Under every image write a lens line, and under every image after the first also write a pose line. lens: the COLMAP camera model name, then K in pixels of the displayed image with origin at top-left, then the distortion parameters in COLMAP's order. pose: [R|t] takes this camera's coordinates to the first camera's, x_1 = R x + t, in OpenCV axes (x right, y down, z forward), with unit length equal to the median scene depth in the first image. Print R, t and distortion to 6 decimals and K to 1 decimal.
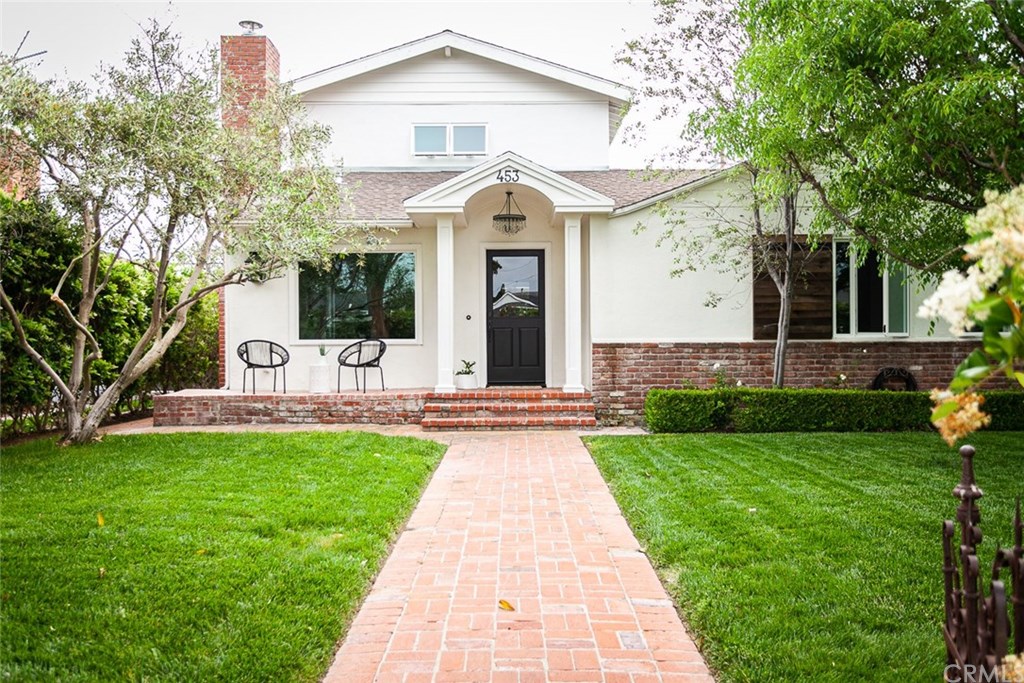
lens RADIAL K [[889.2, 0, 517.5], [0, 889.2, 342.6], [0, 0, 1]] dist [0.014329, 0.000645]
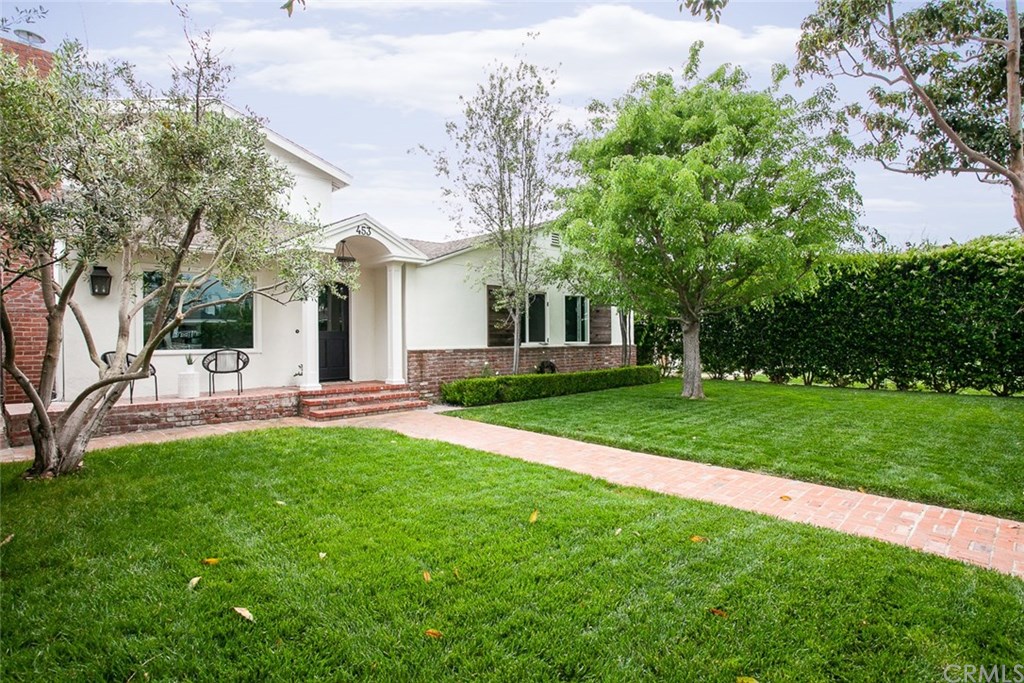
lens RADIAL K [[552.4, 0, 504.7], [0, 552.4, 342.9], [0, 0, 1]] dist [0.003714, 0.003391]
pose [[0.718209, -0.006016, 0.695801, -0.441502], [0.003496, 0.999981, 0.005037, -0.015805], [-0.695818, -0.001185, 0.718217, 0.226110]]
